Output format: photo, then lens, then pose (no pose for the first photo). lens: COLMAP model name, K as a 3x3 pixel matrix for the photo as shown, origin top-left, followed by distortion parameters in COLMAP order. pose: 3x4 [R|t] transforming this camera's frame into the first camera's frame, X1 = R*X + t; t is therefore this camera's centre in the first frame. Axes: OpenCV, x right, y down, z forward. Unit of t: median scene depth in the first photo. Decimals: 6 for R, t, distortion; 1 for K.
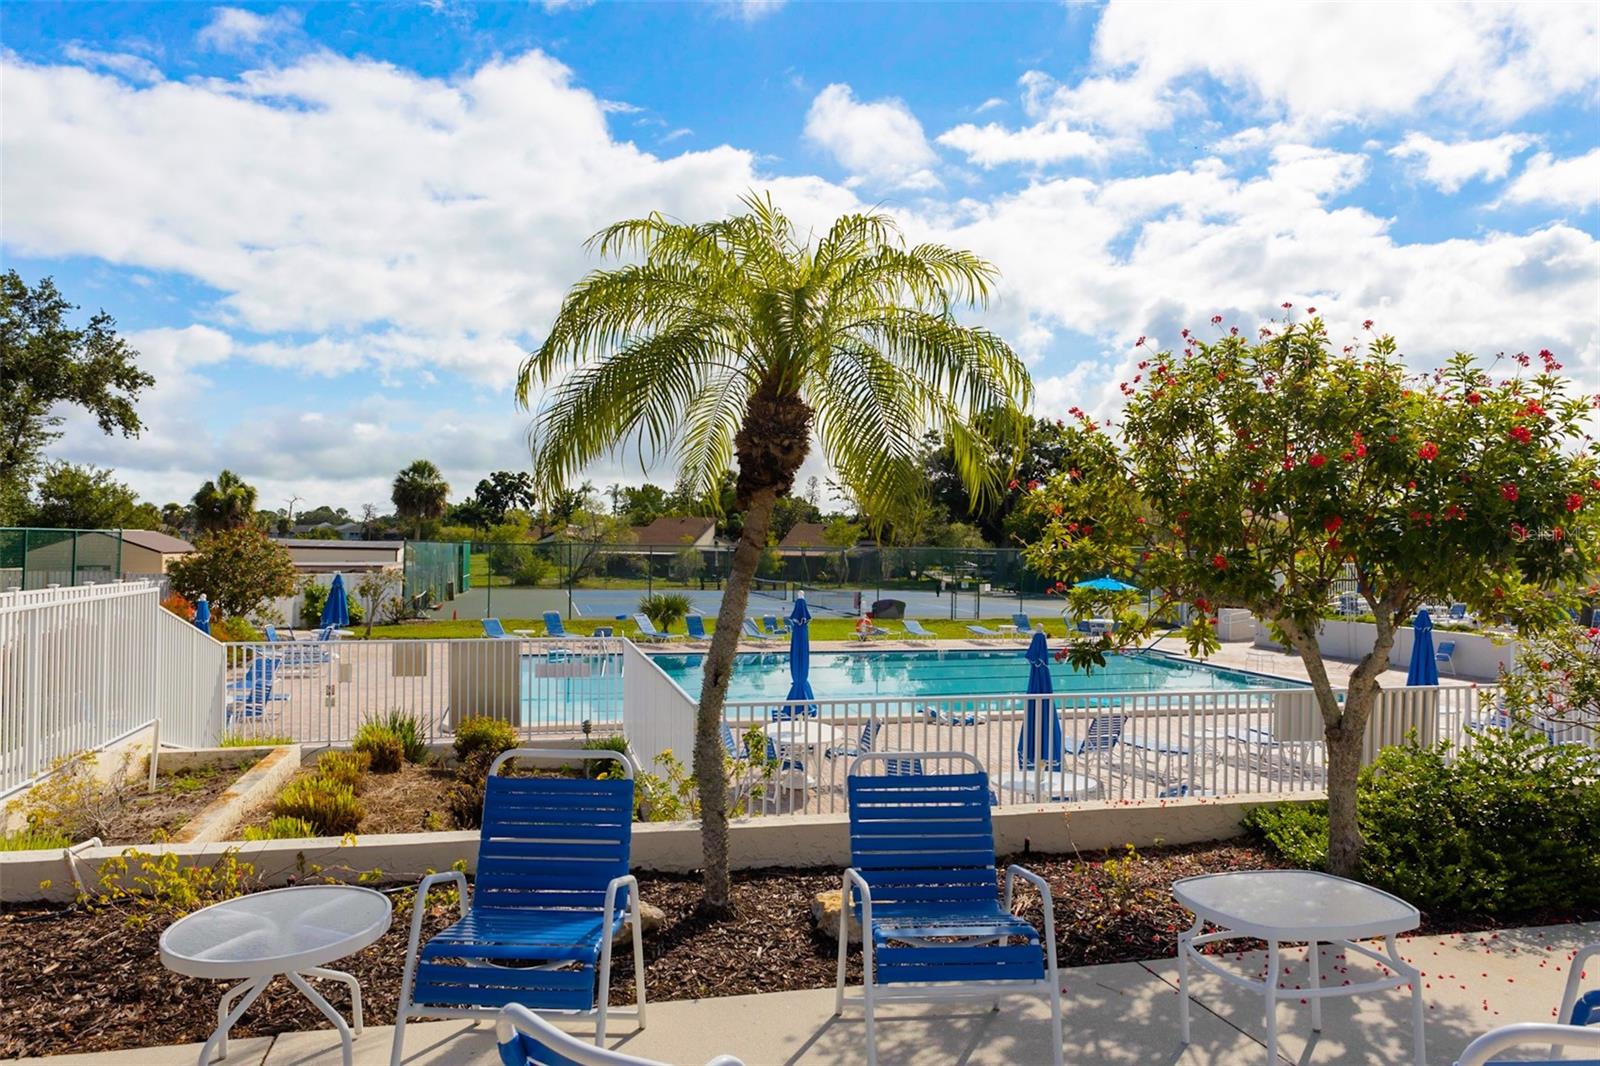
lens RADIAL K [[1066.7, 0, 797.0], [0, 1066.7, 535.3], [0, 0, 1]] dist [0.000412, 0.003105]
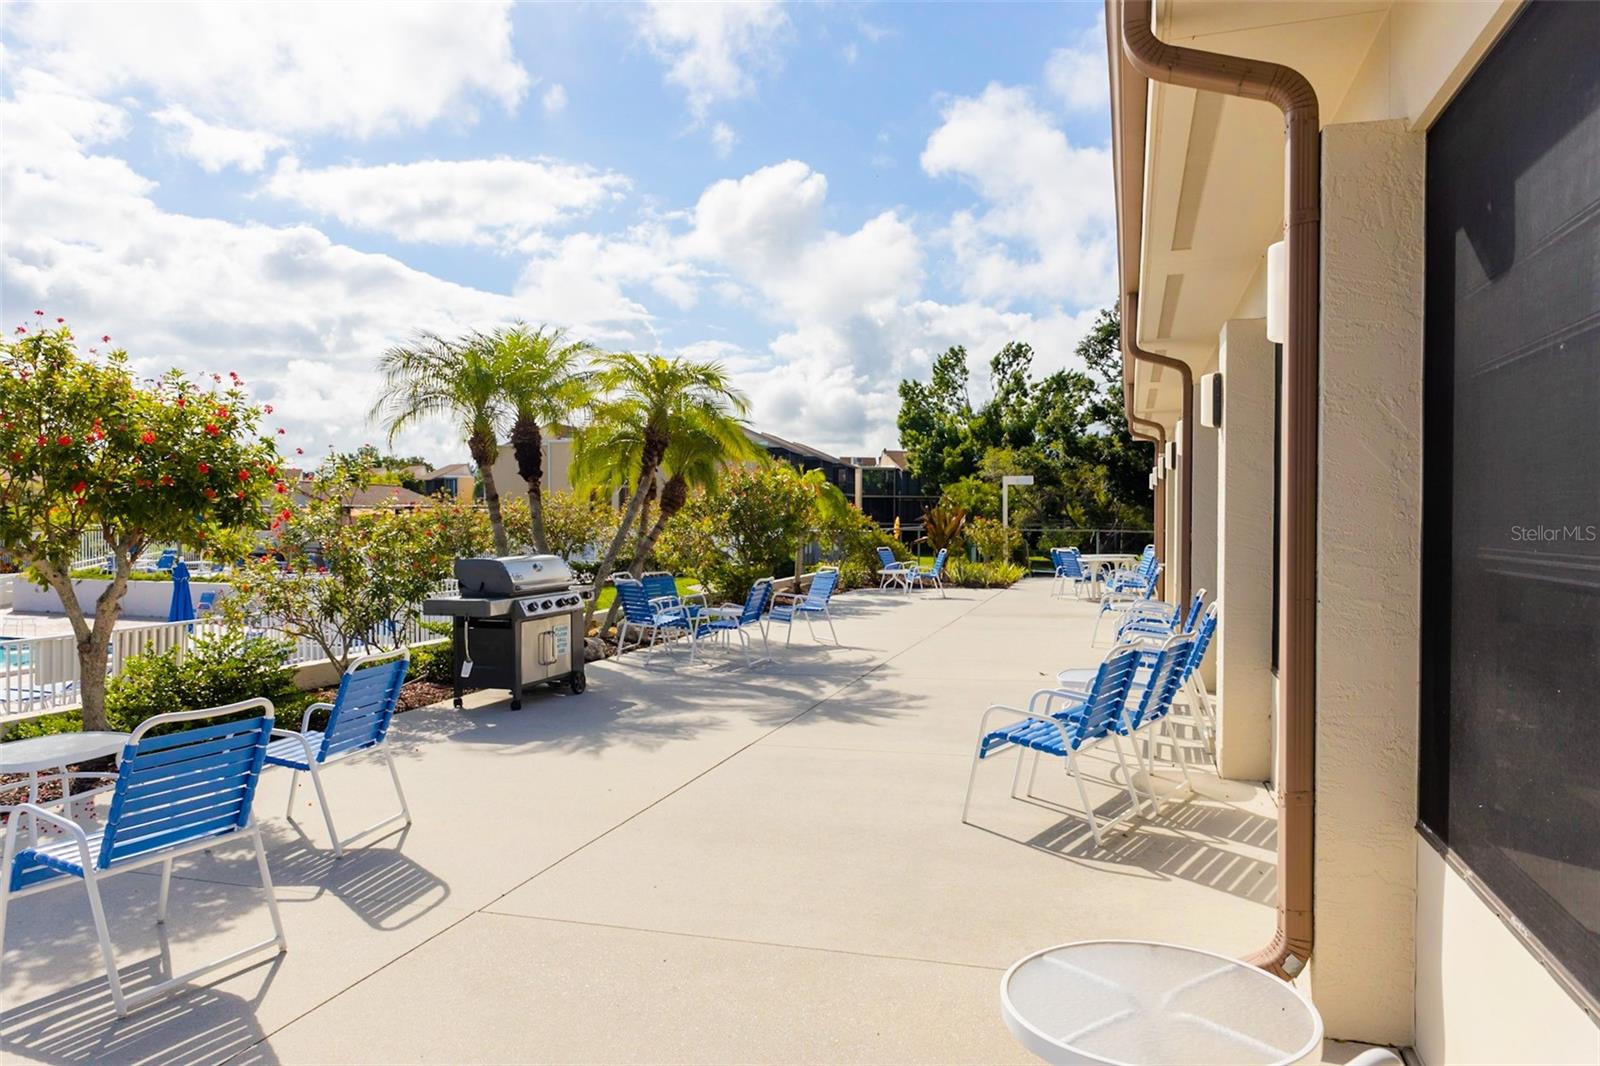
lens RADIAL K [[1066.7, 0, 797.0], [0, 1066.7, 535.3], [0, 0, 1]] dist [0.000412, 0.003105]
pose [[0.503585, -0.025944, 0.863556, -0.186067], [-0.006031, 0.999419, 0.033543, -0.000221], [-0.863925, -0.022100, 0.503135, -0.414573]]
